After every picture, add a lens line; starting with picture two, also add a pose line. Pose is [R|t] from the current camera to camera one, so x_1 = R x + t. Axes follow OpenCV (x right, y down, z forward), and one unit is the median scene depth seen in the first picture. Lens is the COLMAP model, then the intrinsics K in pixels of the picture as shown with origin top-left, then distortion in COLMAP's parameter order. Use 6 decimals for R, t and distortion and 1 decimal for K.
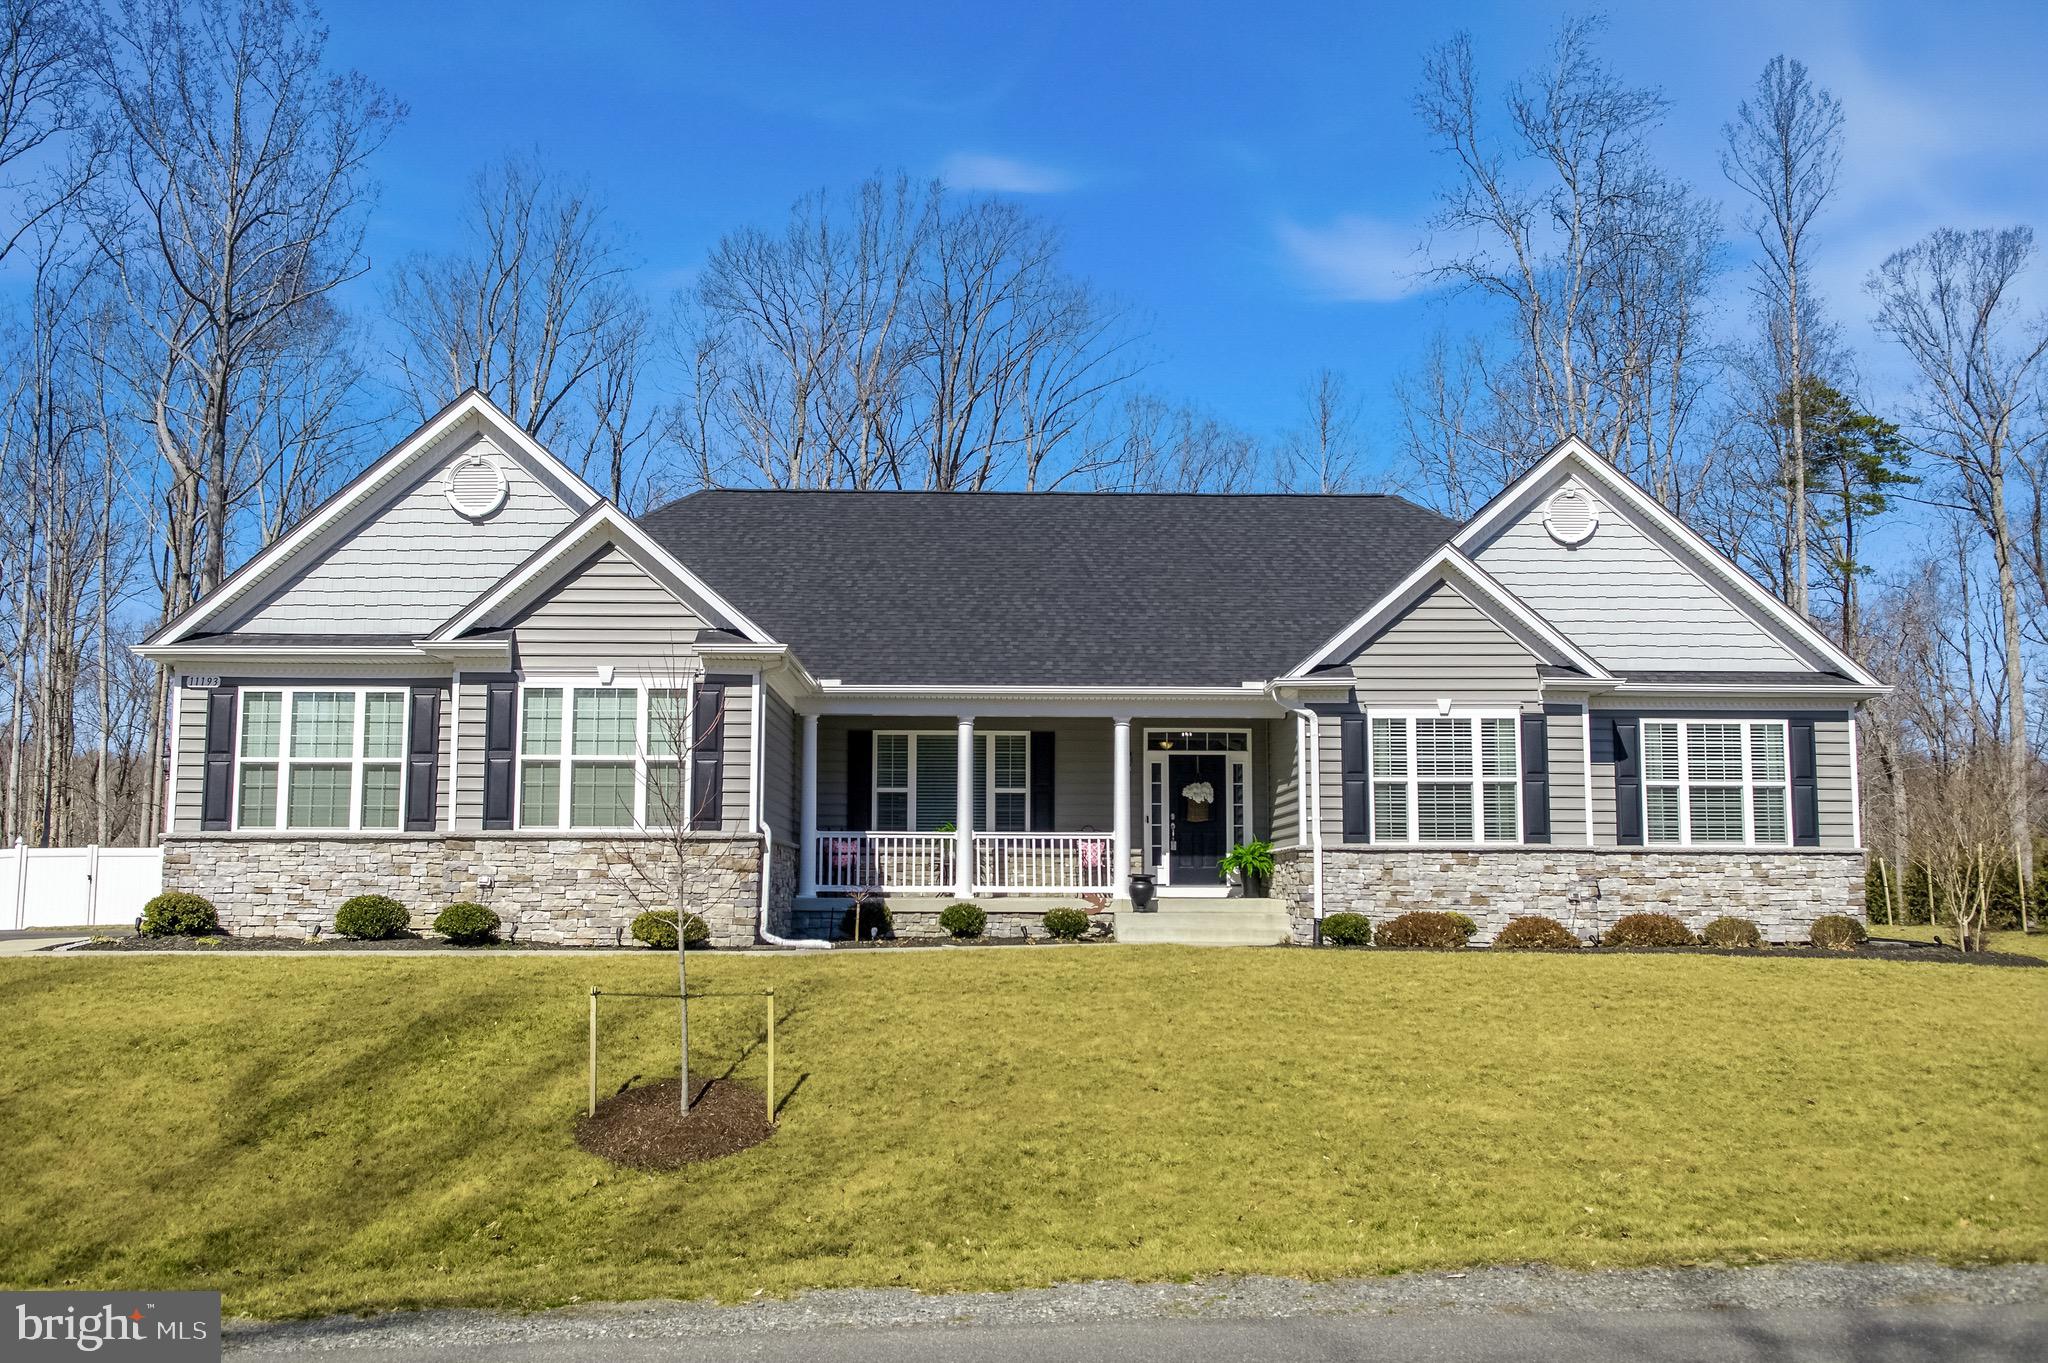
lens RADIAL K [[1909.0, 0, 1024.0], [0, 1909.0, 681.5], [0, 0, 1]] dist [-0.002838, 0.002108]
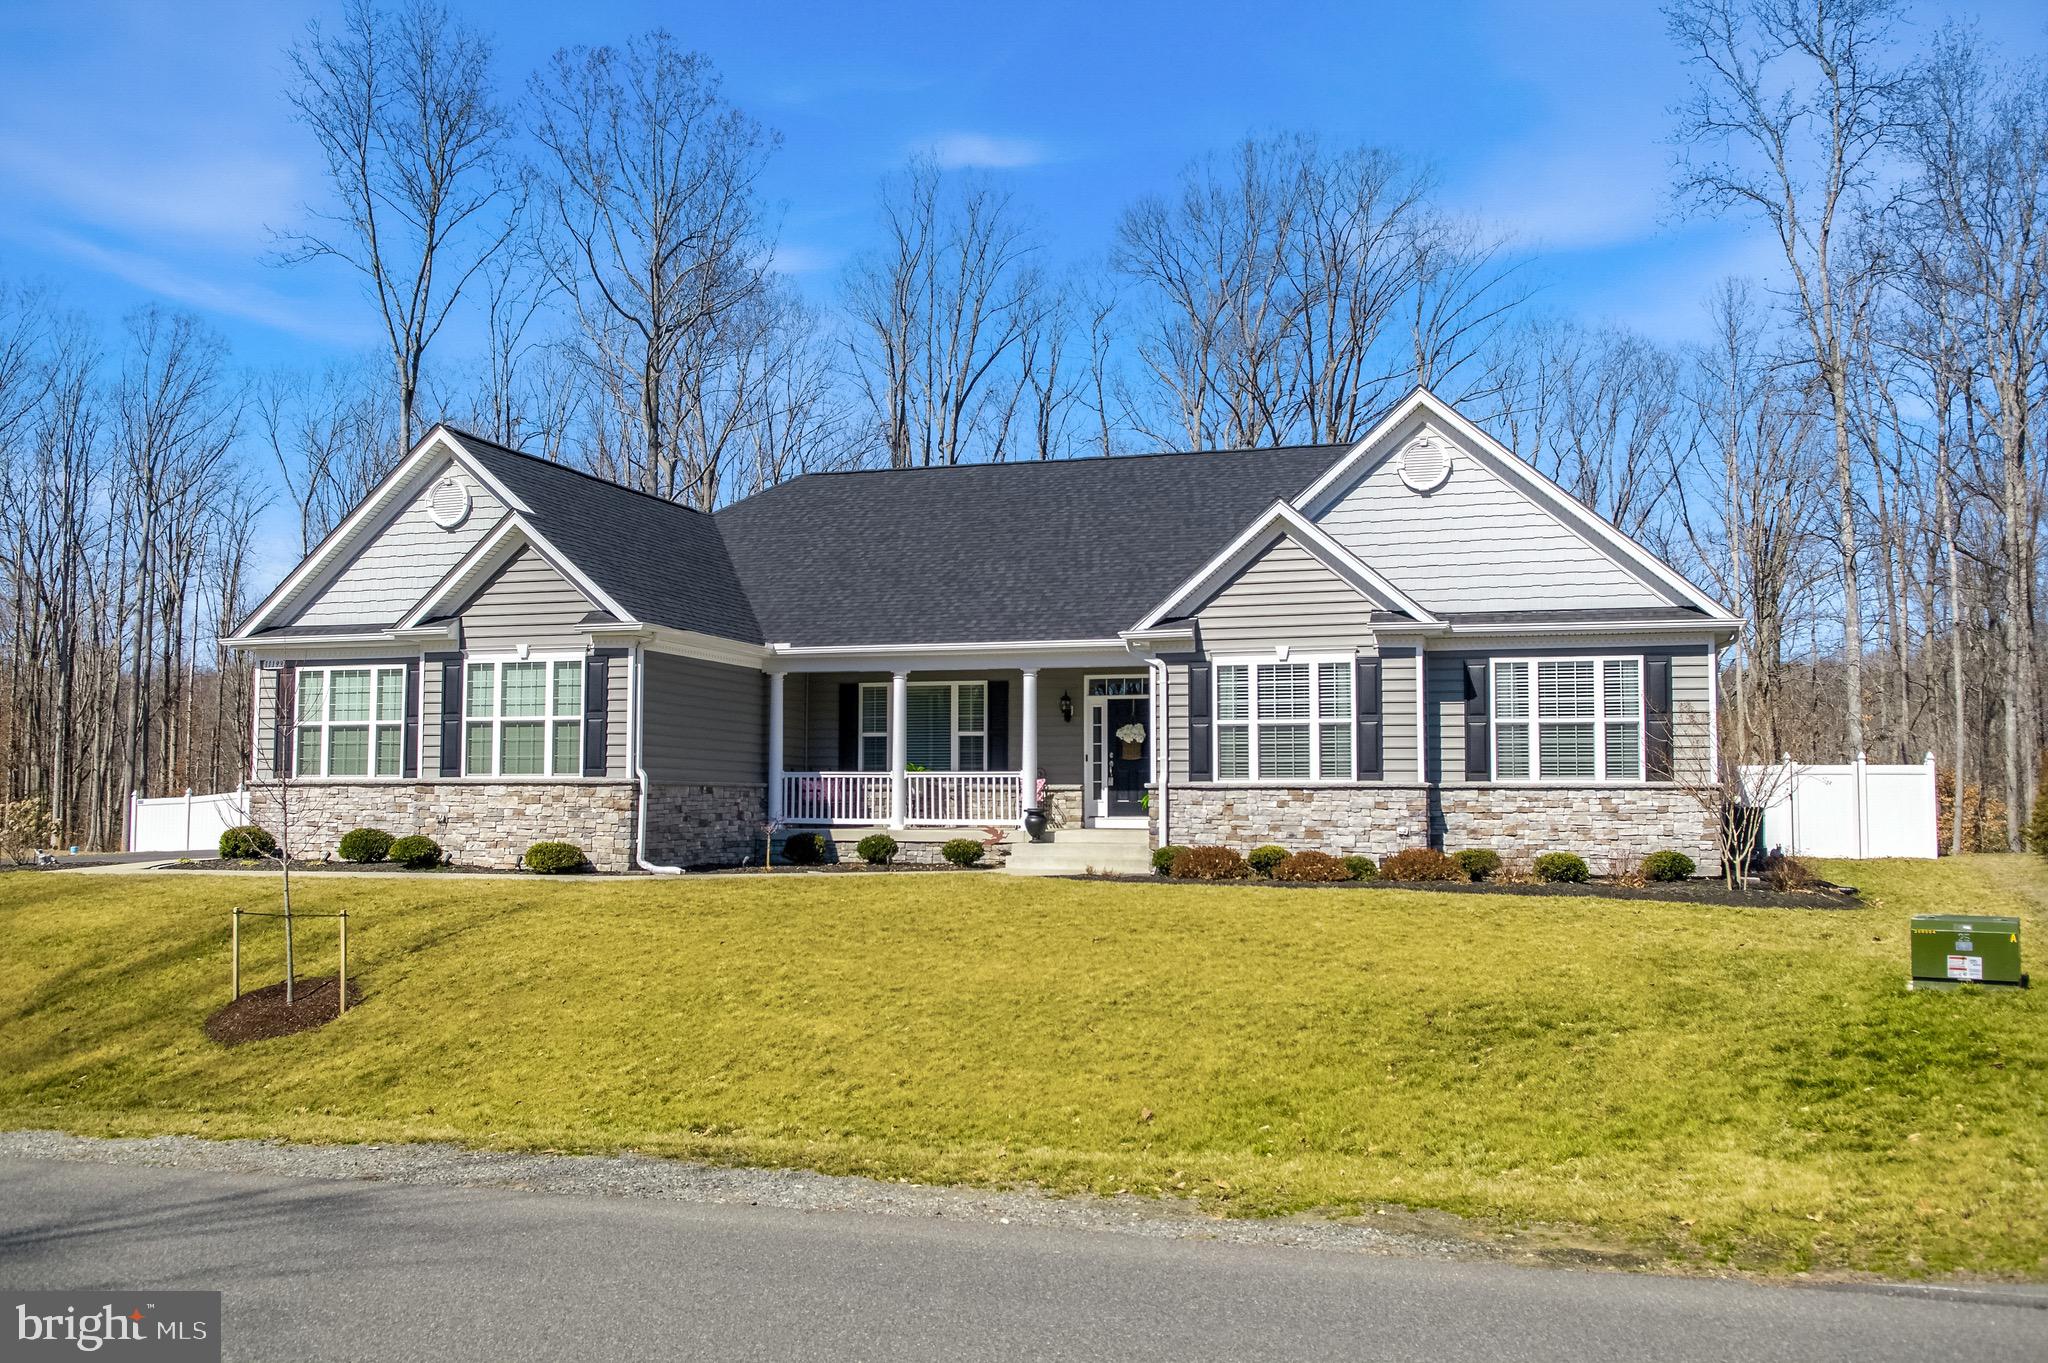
lens RADIAL K [[1801.1, 0, 1024.0], [0, 1801.1, 681.5], [0, 0, 1]] dist [-0.007938, -0.002898]
pose [[0.945725, -0.022713, -0.324174, 0.410516], [0.036702, 0.998637, 0.037104, -0.013585], [0.322889, -0.046988, 0.945270, 0.001724]]
